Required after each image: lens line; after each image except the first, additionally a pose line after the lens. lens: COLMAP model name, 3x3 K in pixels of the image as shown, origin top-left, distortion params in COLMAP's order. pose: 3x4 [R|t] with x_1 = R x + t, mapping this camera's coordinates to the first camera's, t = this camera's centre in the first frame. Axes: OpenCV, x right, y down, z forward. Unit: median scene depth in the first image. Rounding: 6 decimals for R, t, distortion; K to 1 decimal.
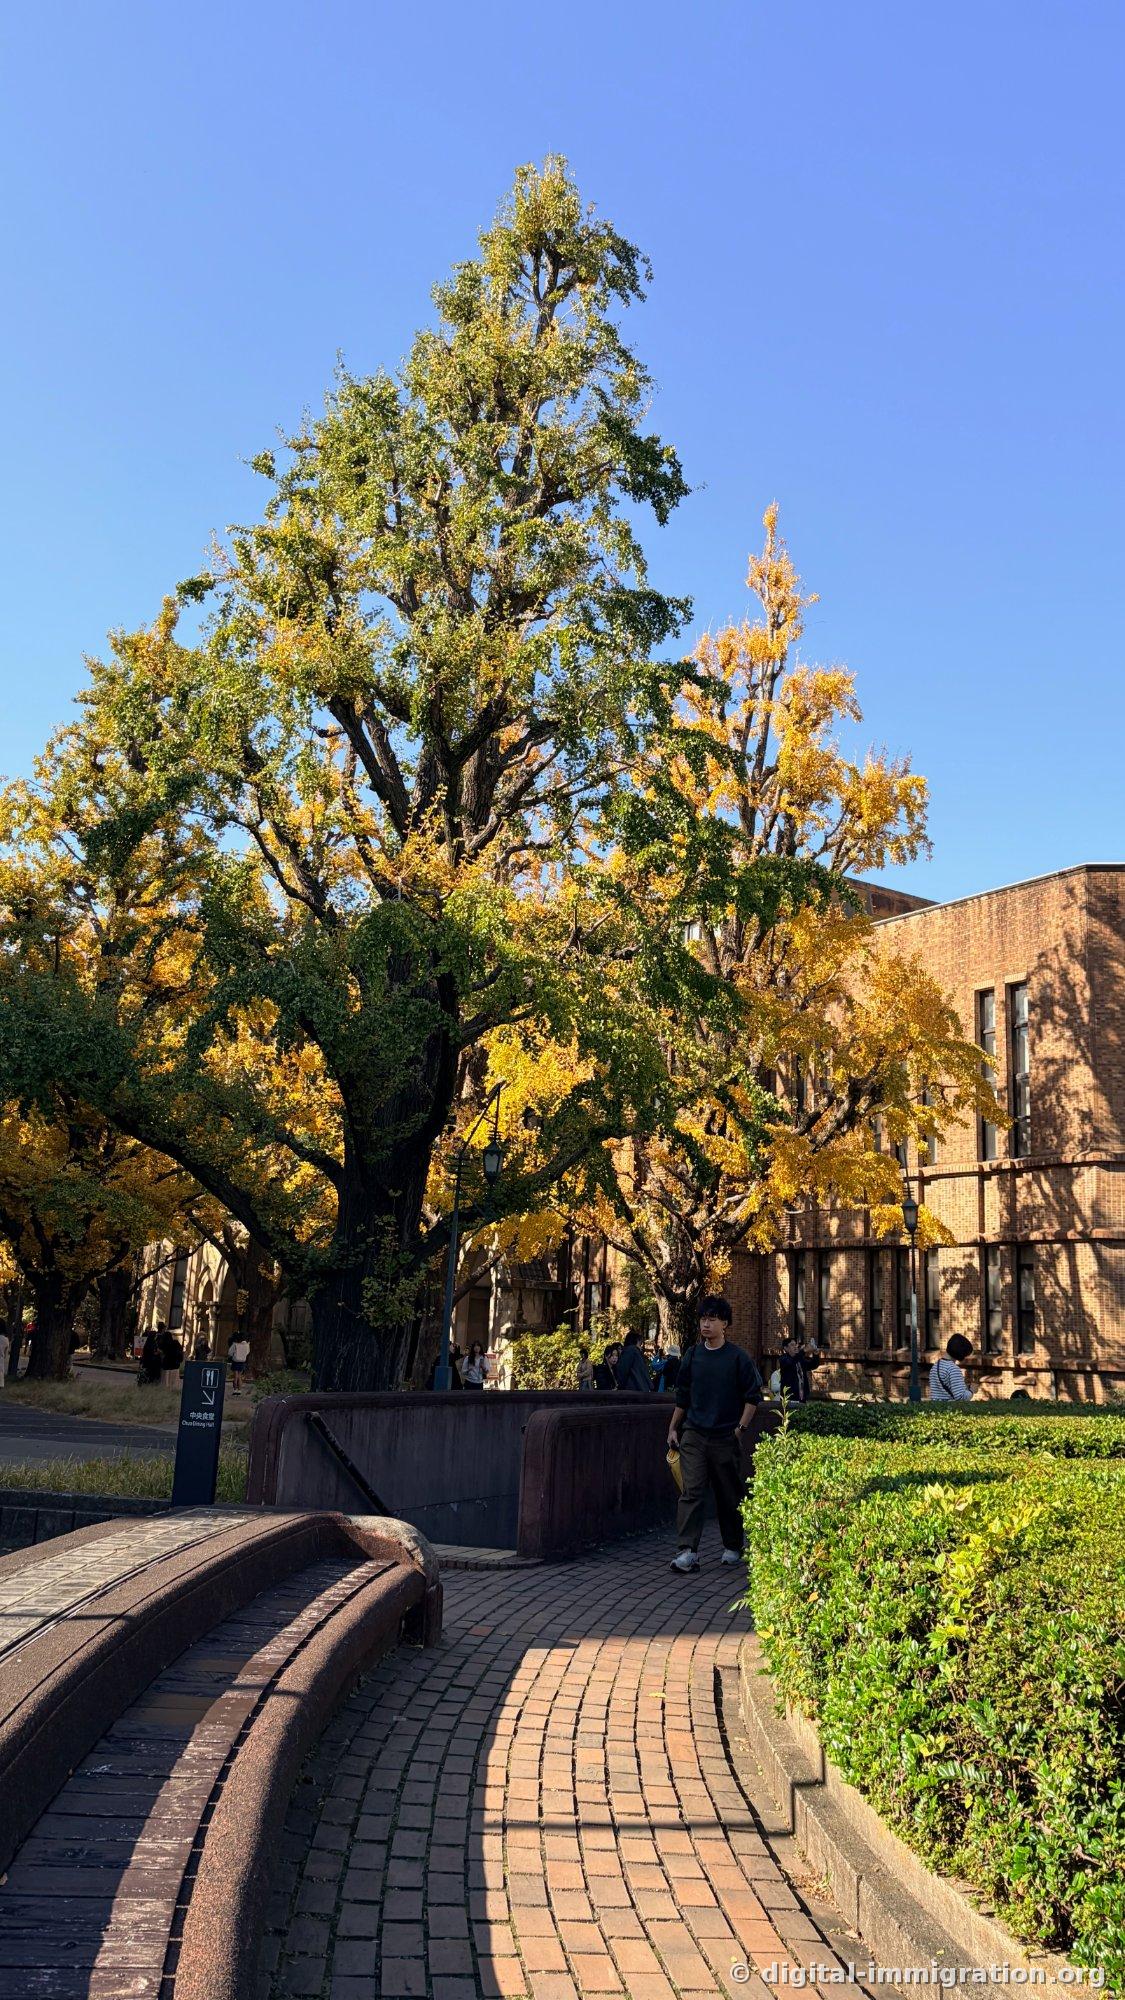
lens RADIAL K [[1480.4, 0, 581.9], [0, 1480.4, 997.9], [0, 0, 1]] dist [0.144716, -0.475535]
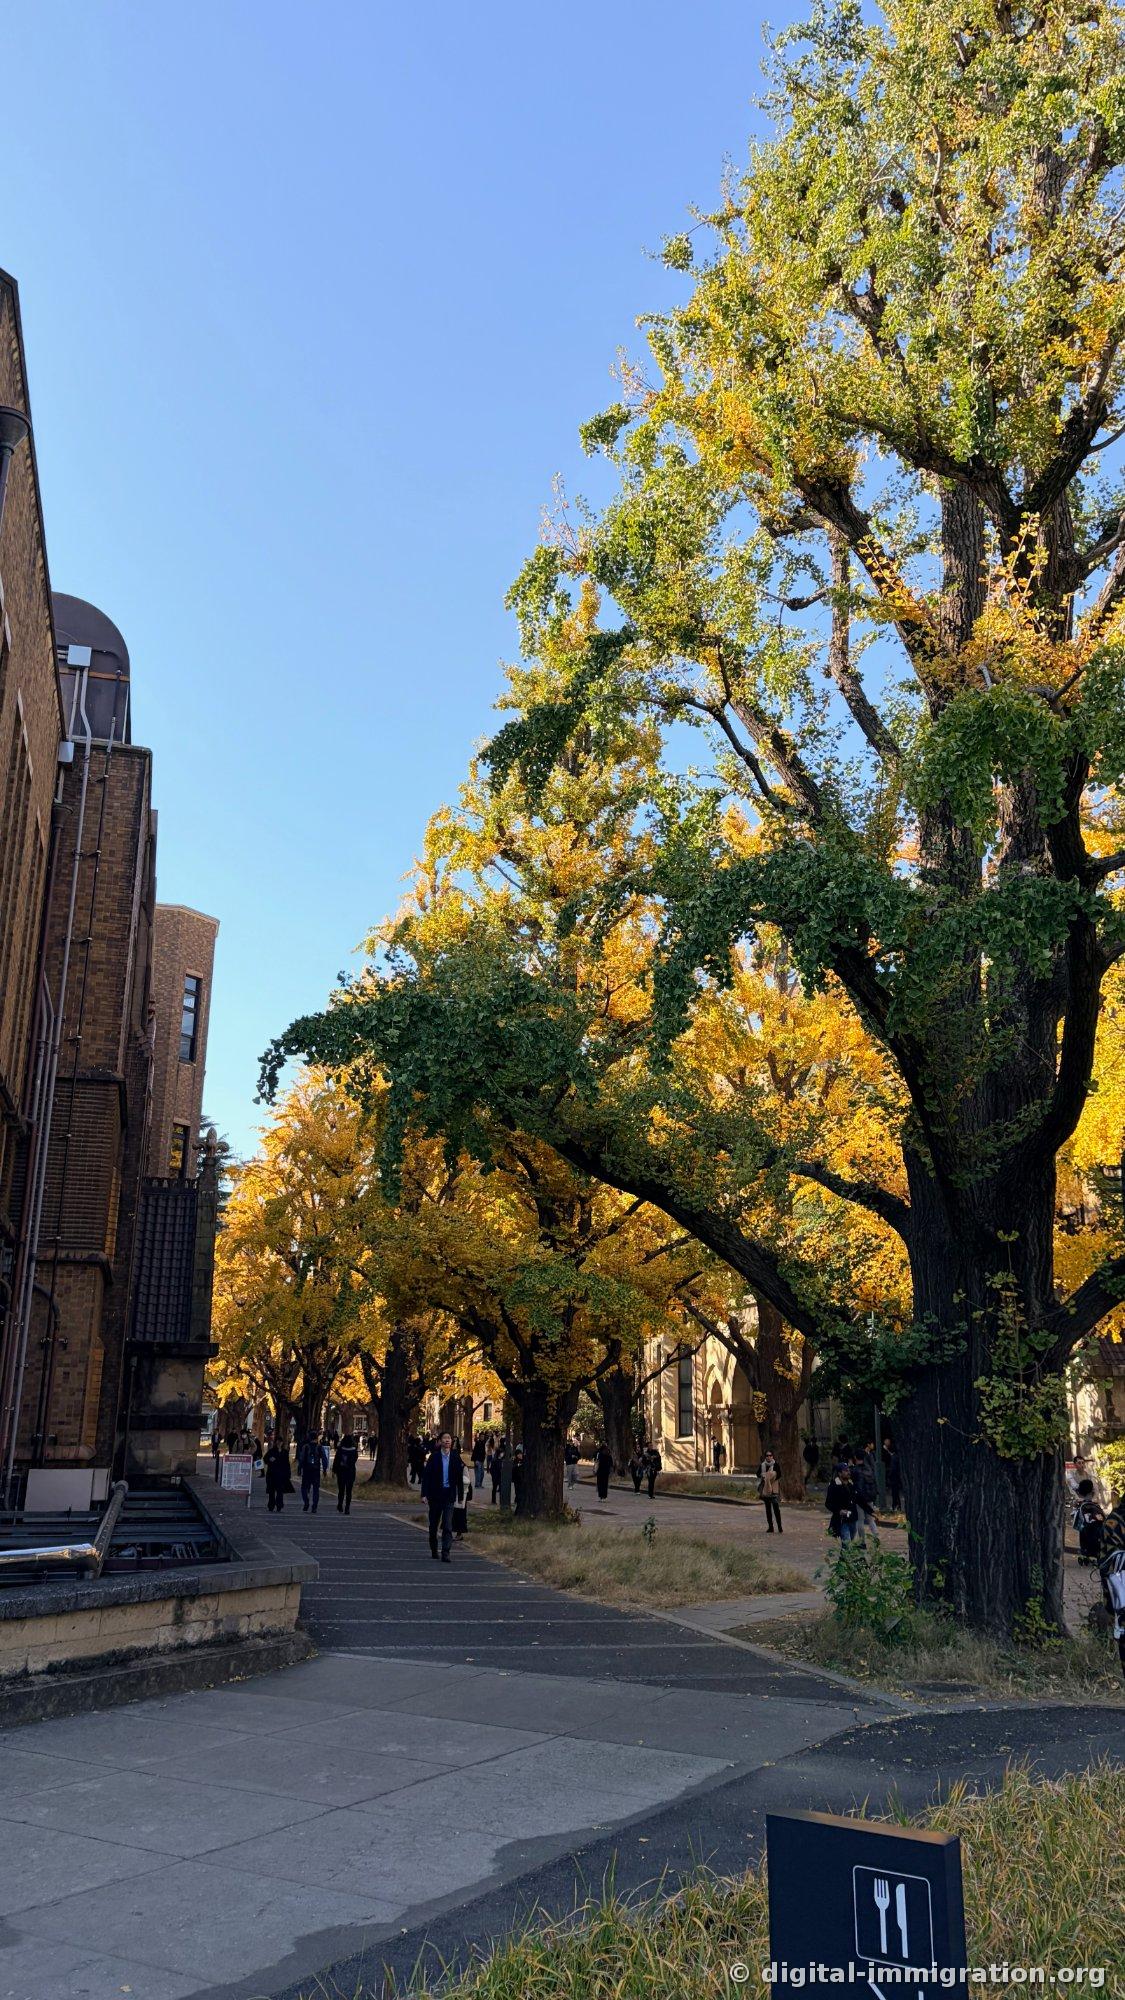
lens RADIAL K [[1480.4, 0, 581.9], [0, 1480.4, 997.9], [0, 0, 1]] dist [0.144716, -0.475535]
pose [[0.946617, -0.121779, -0.298472, -0.080373], [0.103897, 0.991747, -0.075127, 0.051790], [0.305157, 0.040106, 0.951457, 0.297066]]
